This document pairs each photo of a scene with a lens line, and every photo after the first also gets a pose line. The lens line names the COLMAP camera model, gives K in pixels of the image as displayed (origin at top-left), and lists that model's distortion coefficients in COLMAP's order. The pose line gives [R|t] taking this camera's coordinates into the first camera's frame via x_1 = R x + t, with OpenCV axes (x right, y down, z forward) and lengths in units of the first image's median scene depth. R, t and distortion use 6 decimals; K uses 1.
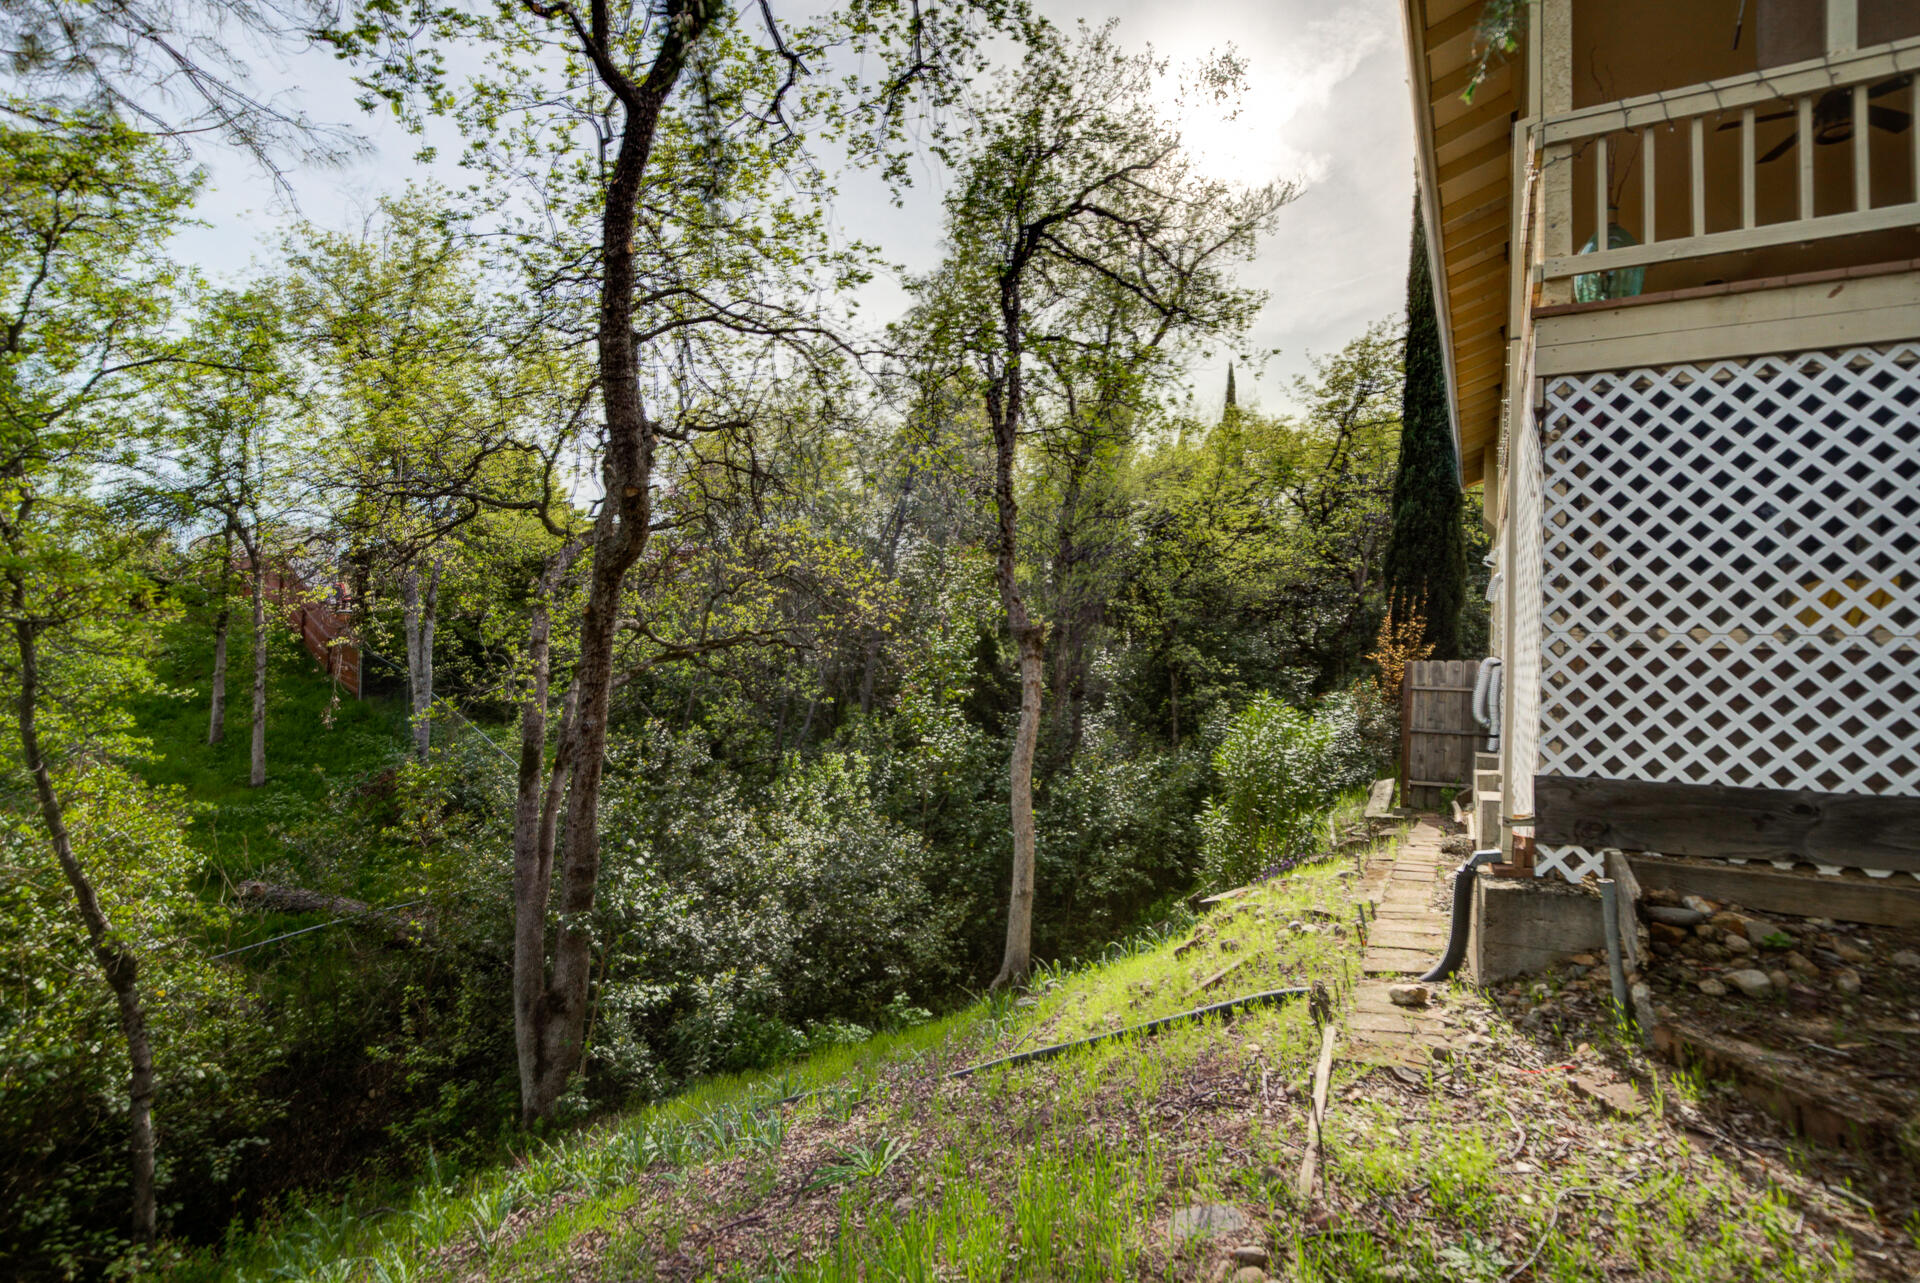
lens RADIAL K [[916.2, 0, 960.2], [0, 916.2, 642.9], [0, 0, 1]] dist [-0.034799, 0.008504]
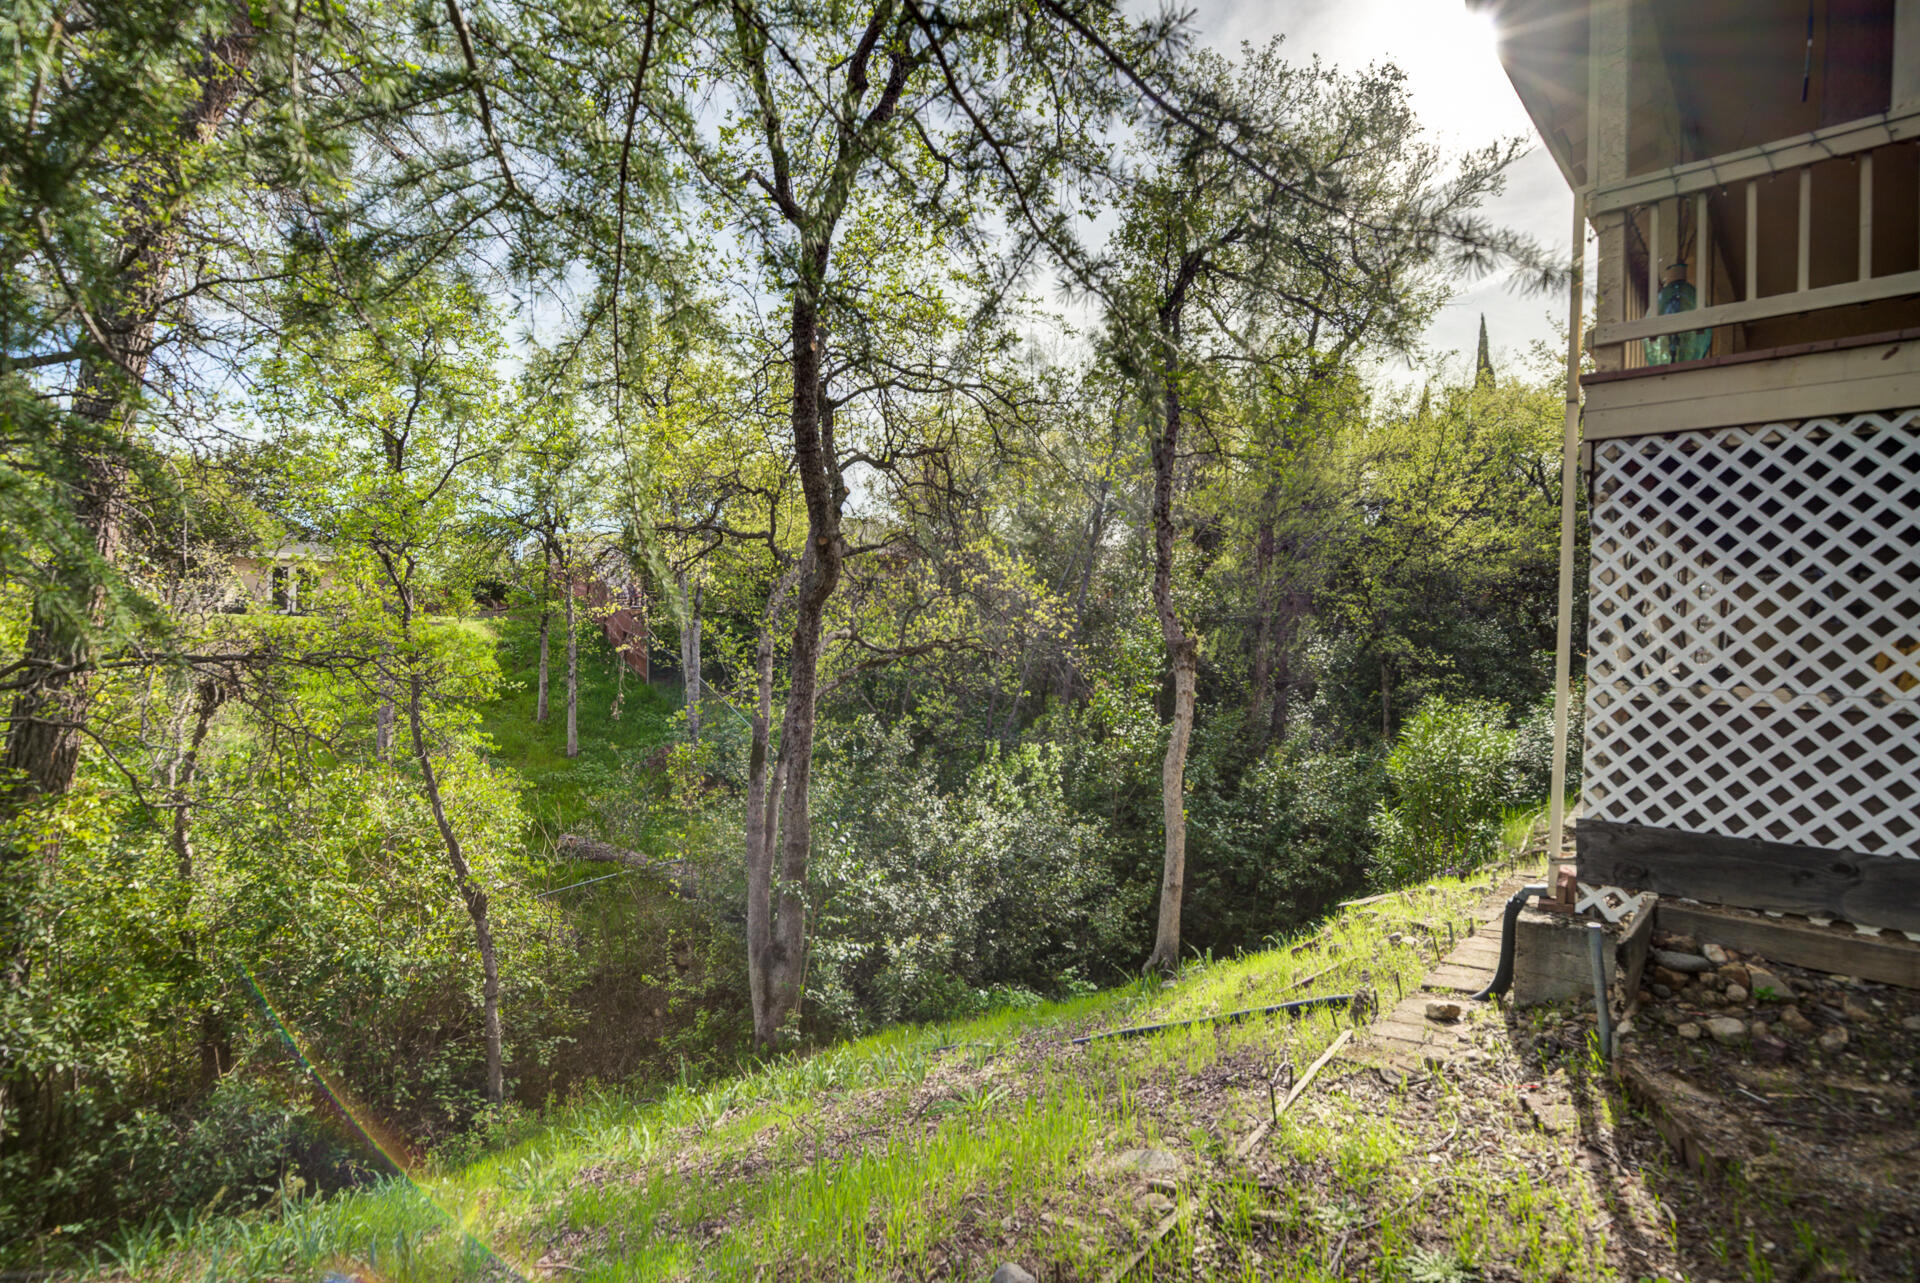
lens RADIAL K [[916.2, 0, 974.1], [0, 916.2, 634.3], [0, 0, 1]] dist [-0.034799, 0.008504]
pose [[0.967627, -0.004160, -0.252351, 0.140909], [0.010303, 0.999682, 0.023029, -0.066488], [0.252175, -0.024883, 0.967362, -0.132229]]
